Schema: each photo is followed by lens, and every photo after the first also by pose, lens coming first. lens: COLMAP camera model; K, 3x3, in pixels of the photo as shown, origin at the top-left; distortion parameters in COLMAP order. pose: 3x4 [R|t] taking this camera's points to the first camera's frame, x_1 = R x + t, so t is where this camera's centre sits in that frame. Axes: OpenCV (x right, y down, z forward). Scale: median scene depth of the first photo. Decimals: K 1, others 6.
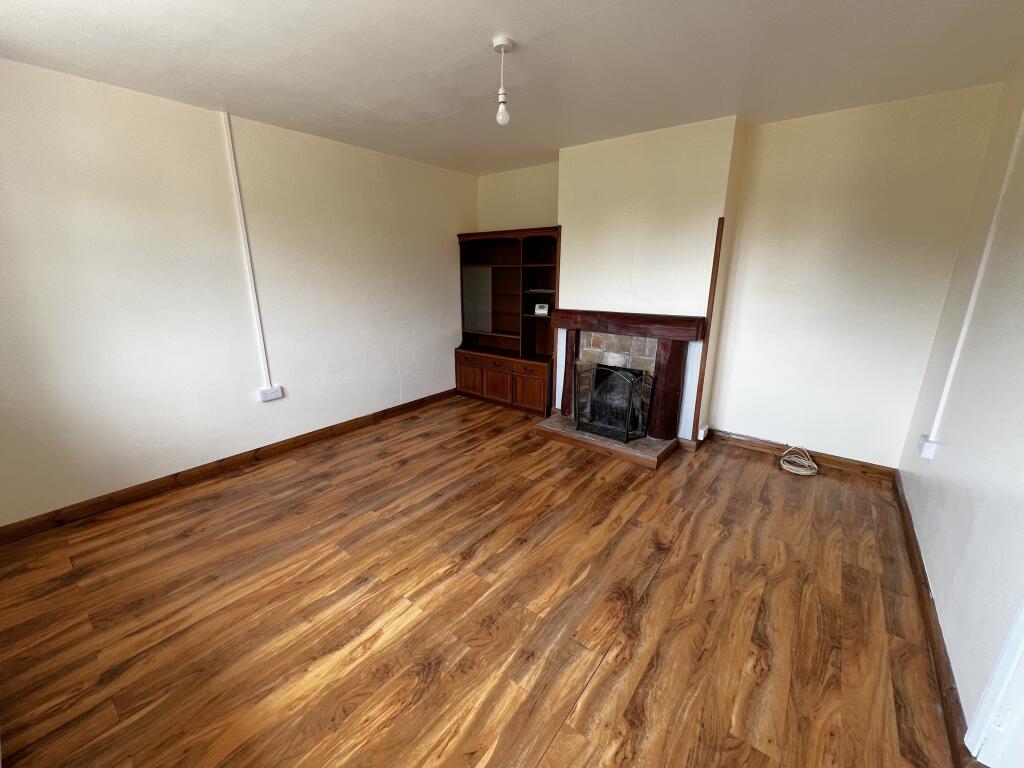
lens RADIAL K [[409.9, 0, 512.6], [0, 409.9, 383.7], [0, 0, 1]] dist [-0.006221, -0.000294]
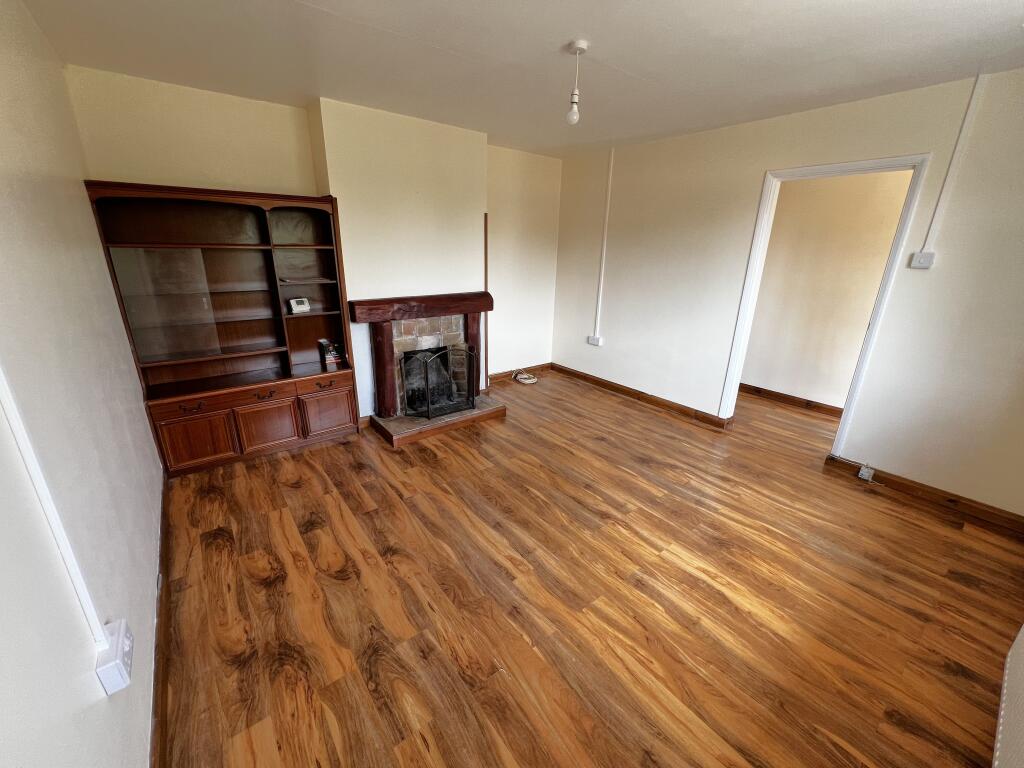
lens RADIAL K [[409.9, 0, 511.9], [0, 409.9, 382.0], [0, 0, 1]] dist [-0.006221, -0.000294]
pose [[0.240330, -0.301799, 0.922583, -1.086075], [0.243886, 0.938725, 0.243548, -0.262159], [-0.939554, 0.166474, 0.299208, 0.822985]]
